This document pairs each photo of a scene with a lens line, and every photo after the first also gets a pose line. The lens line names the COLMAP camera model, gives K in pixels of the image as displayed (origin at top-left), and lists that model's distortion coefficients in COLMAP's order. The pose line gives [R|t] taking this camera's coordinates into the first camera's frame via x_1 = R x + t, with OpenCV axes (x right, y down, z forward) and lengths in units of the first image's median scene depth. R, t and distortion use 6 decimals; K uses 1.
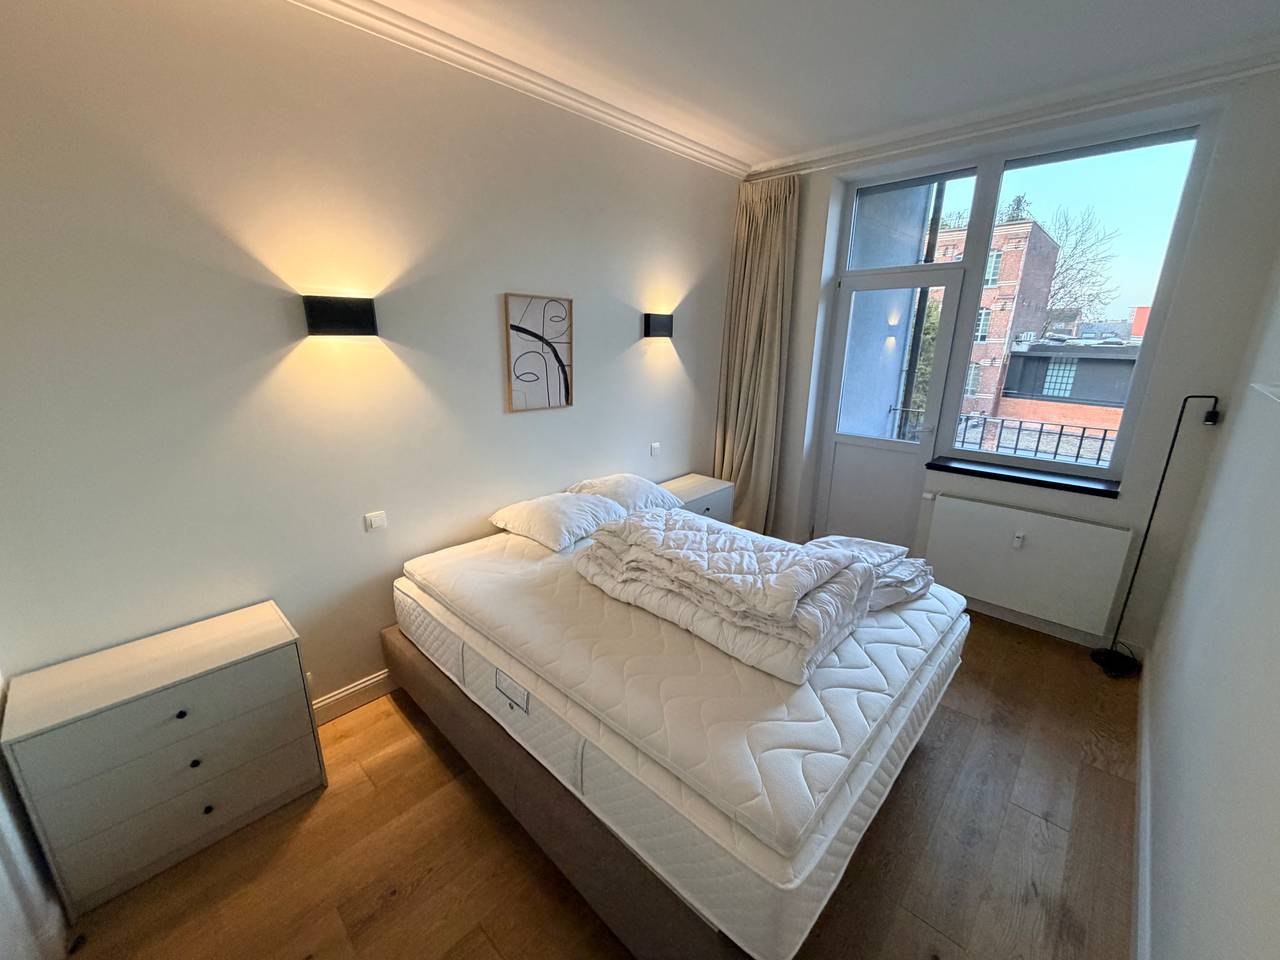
lens RADIAL K [[510.4, 0, 640.0], [0, 510.4, 480.0], [0, 0, 1]] dist [0.013110, -0.000068]
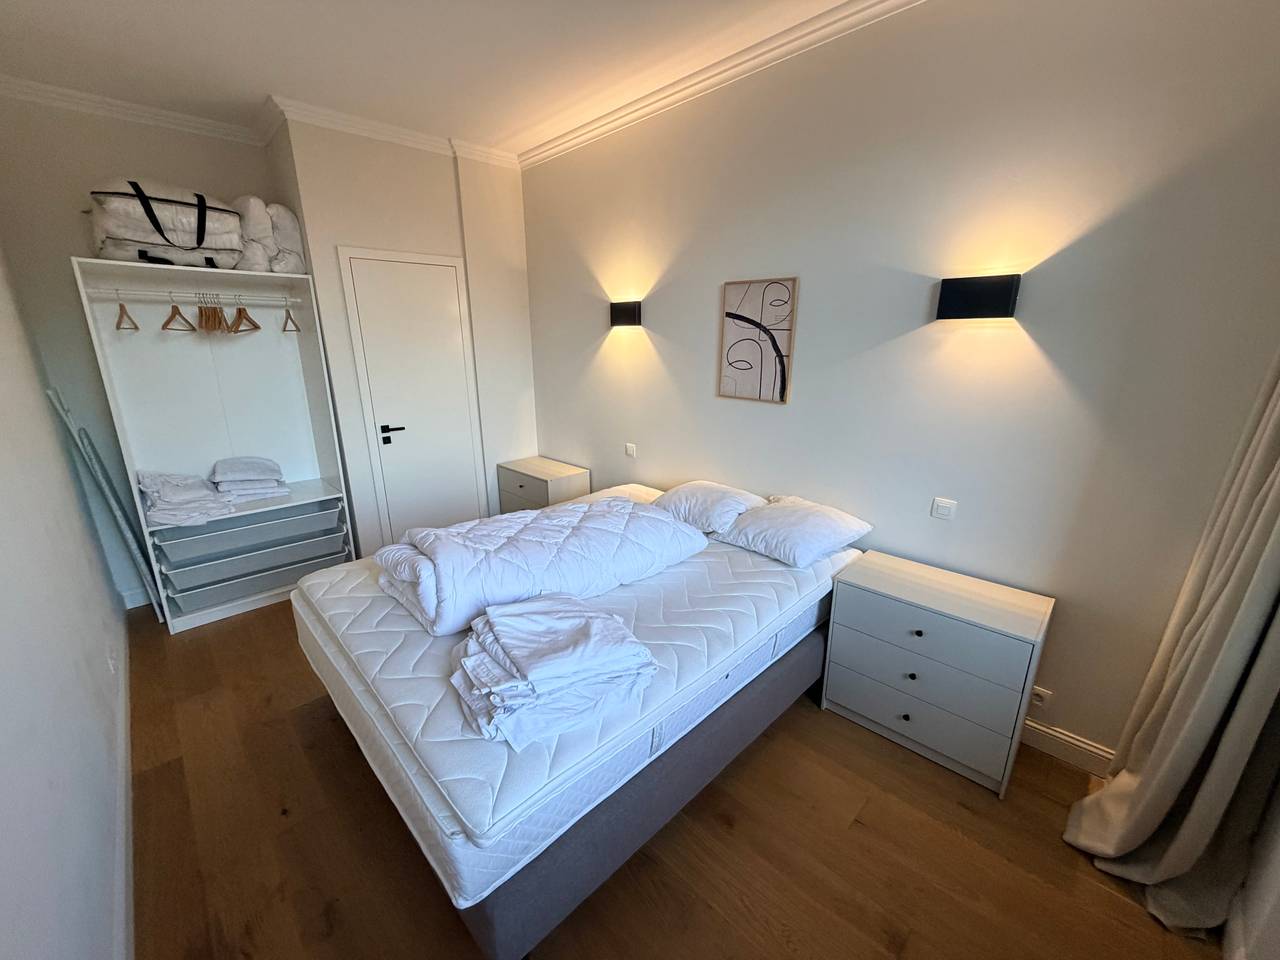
lens RADIAL K [[526.8, 0, 640.0], [0, 526.8, 480.0], [0, 0, 1]] dist [0.000118, -0.000034]
pose [[-0.048064, 0.276473, -0.959819, 0.810880], [-0.247715, 0.927610, 0.279600, -0.225941], [0.967640, 0.251200, 0.023902, 0.822930]]
